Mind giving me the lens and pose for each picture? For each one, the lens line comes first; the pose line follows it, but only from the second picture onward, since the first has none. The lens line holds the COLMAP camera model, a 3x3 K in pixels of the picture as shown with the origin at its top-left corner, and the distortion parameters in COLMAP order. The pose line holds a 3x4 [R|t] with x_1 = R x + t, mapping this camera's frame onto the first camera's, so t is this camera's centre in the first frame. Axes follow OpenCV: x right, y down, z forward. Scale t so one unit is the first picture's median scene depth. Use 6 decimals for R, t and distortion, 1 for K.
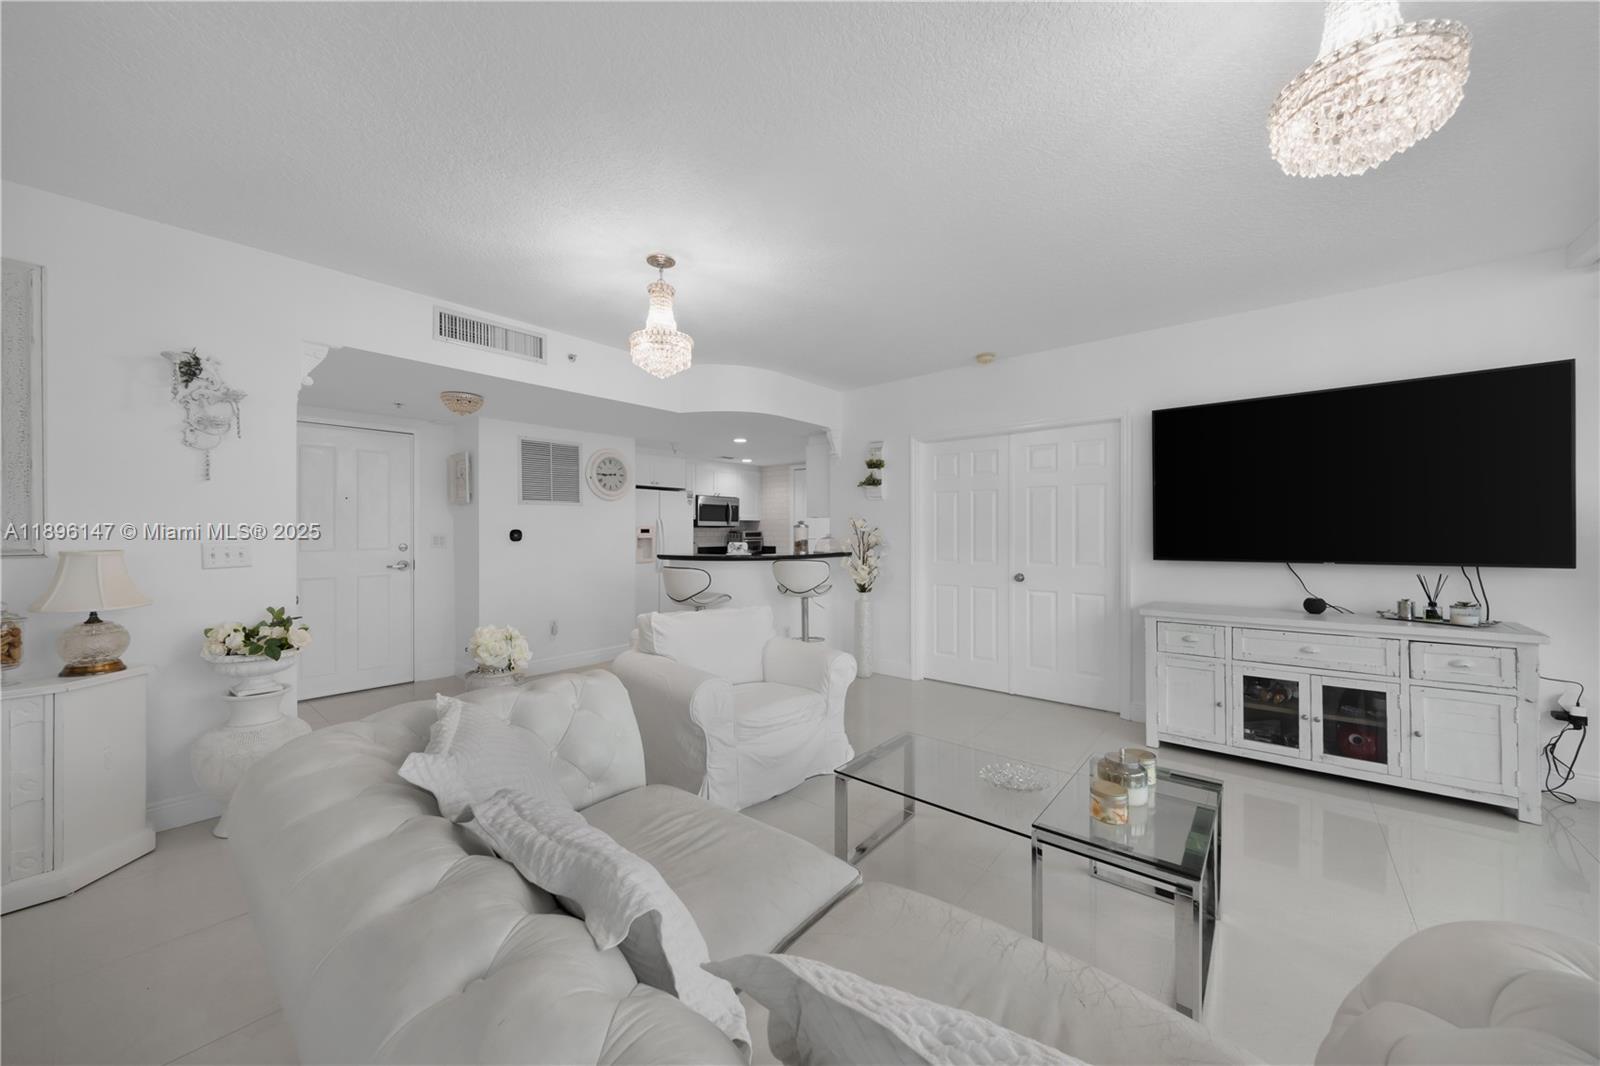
lens RADIAL K [[561.7, 0, 800.0], [0, 561.7, 533.0], [0, 0, 1]] dist [0.000611, -0.000065]
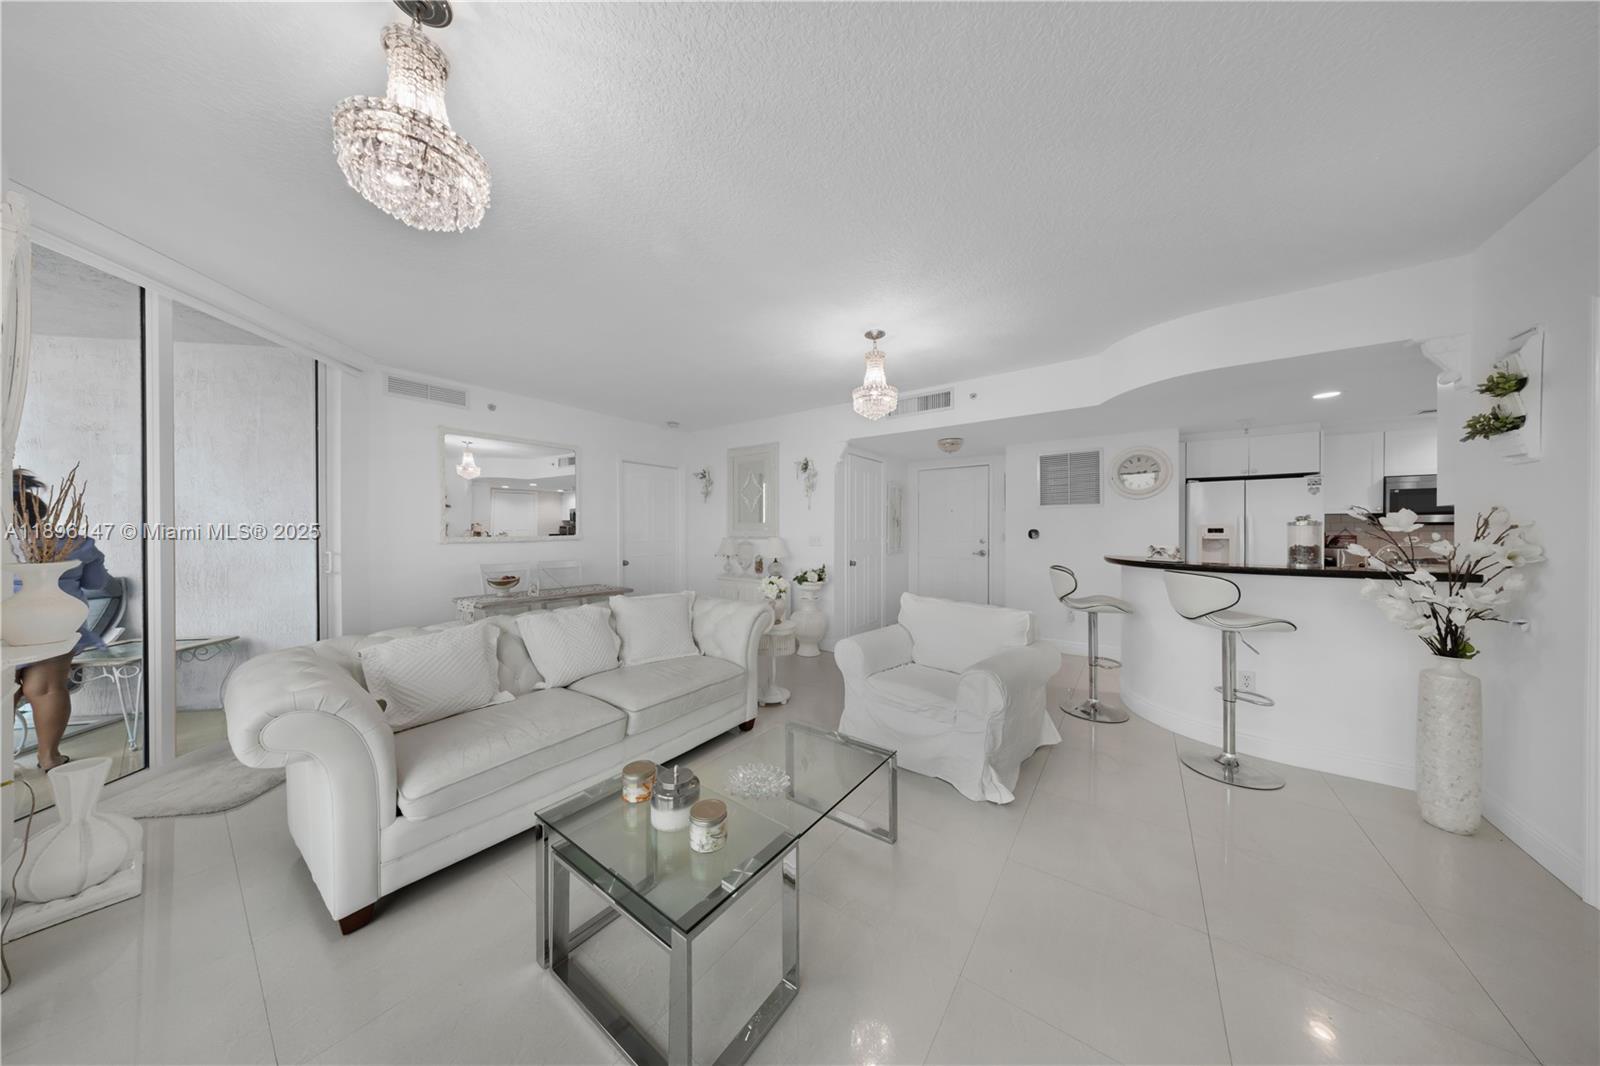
lens RADIAL K [[463.5, 0, 800.0], [0, 463.5, 533.0], [0, 0, 1]] dist [-0.000462, -0.001957]
pose [[0.064008, 0.006349, -0.997929, 0.480403], [-0.003133, 0.999976, 0.006161, -0.002686], [0.997944, 0.002732, 0.064026, 0.409753]]
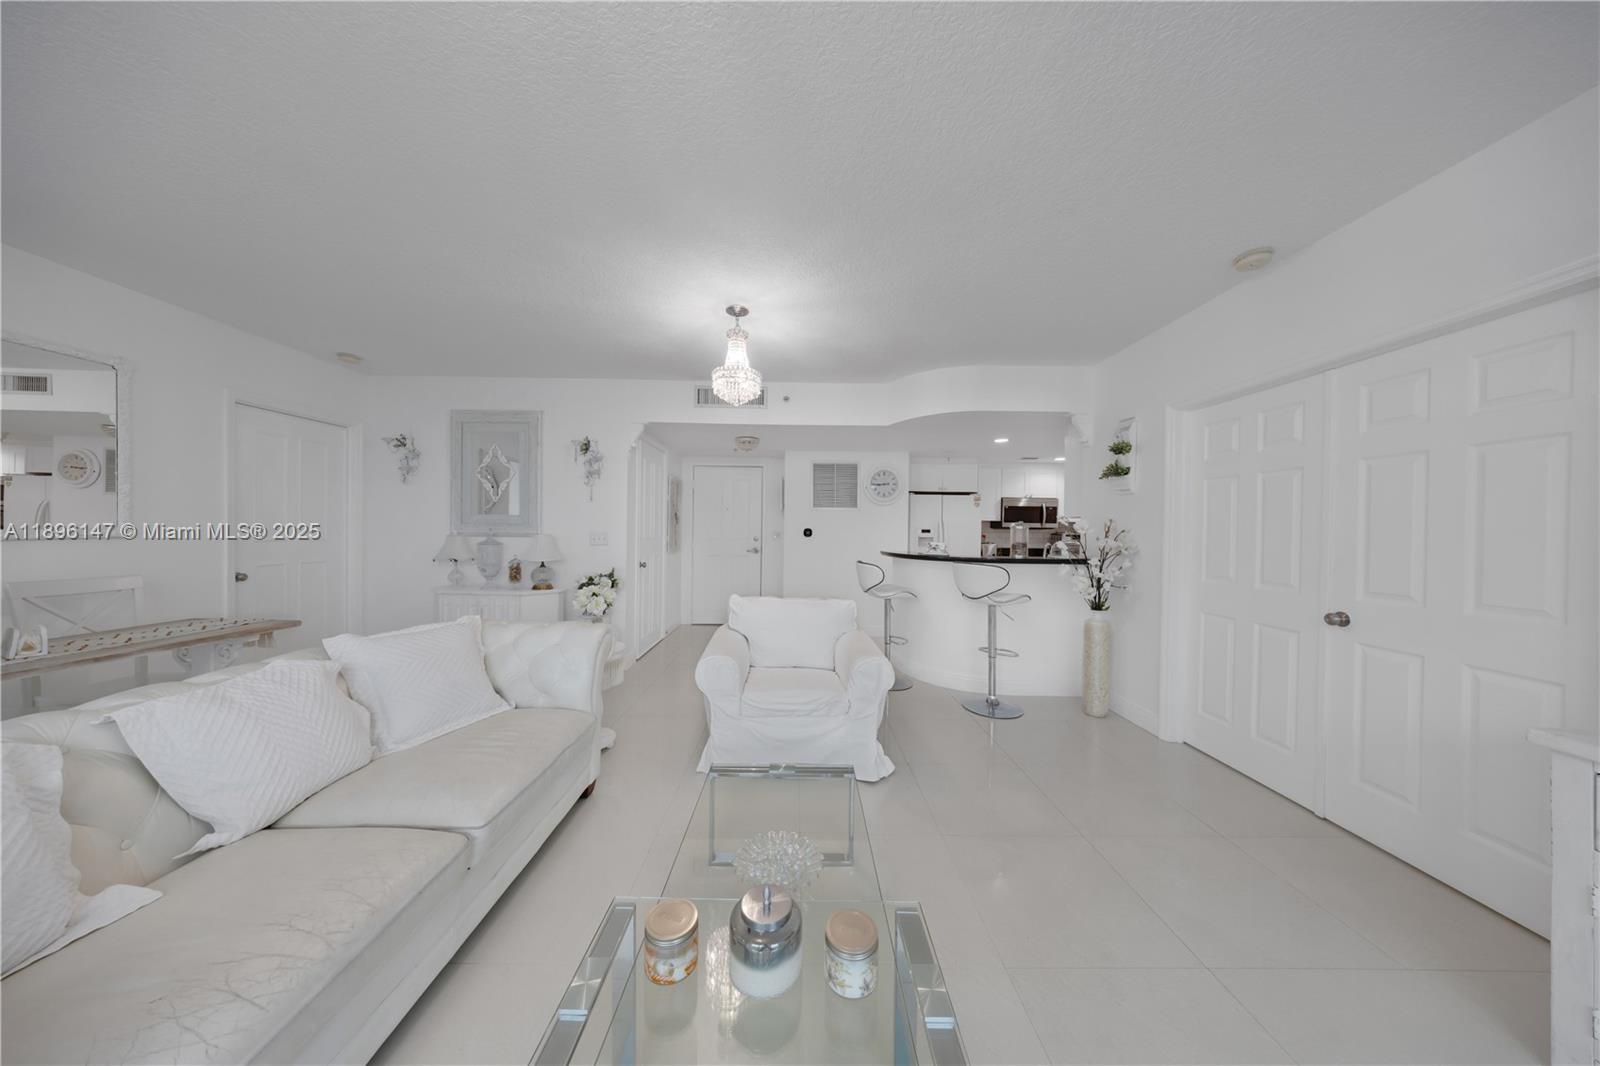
lens RADIAL K [[463.5, 0, 800.0], [0, 463.5, 533.0], [0, 0, 1]] dist [-0.000462, -0.001957]
pose [[0.646709, 0.015022, -0.762589, 0.345665], [-0.016739, 0.999845, 0.005500, -0.001046], [0.762553, 0.009208, 0.646860, 0.246324]]
